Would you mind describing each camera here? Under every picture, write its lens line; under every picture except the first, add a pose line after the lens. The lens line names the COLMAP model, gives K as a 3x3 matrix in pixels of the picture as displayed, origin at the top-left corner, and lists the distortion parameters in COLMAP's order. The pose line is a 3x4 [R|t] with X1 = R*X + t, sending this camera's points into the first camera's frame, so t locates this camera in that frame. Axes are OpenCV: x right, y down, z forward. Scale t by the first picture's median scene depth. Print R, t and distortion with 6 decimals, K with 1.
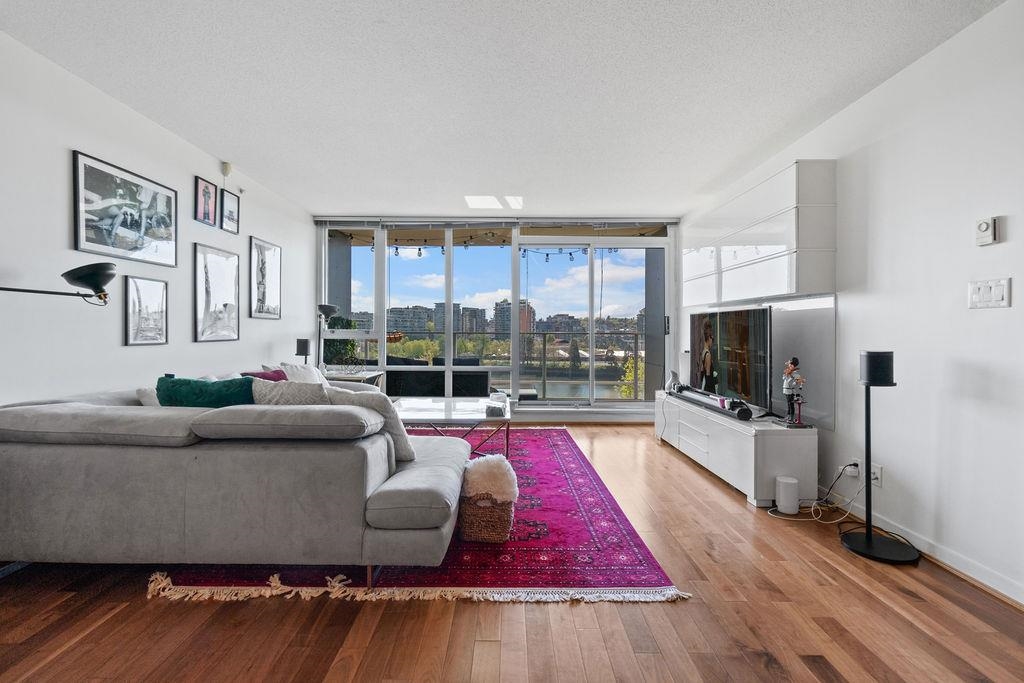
lens RADIAL K [[456.1, 0, 508.1], [0, 456.1, 331.8], [0, 0, 1]] dist [0.000494, -0.000014]
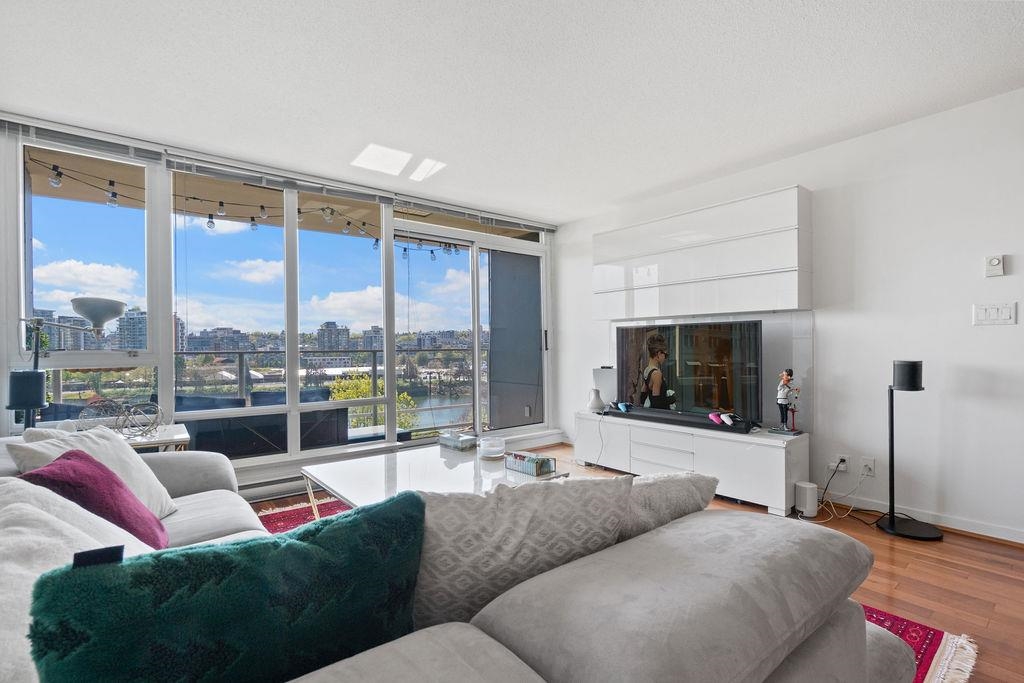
lens RADIAL K [[474.9, 0, 513.2], [0, 474.9, 347.3], [0, 0, 1]] dist [-0.007968, 0.000465]
pose [[0.784507, -0.011370, 0.620016, -0.455970], [0.011665, 0.999926, 0.003576, -0.004878], [-0.620010, 0.004427, 0.784581, 0.427455]]
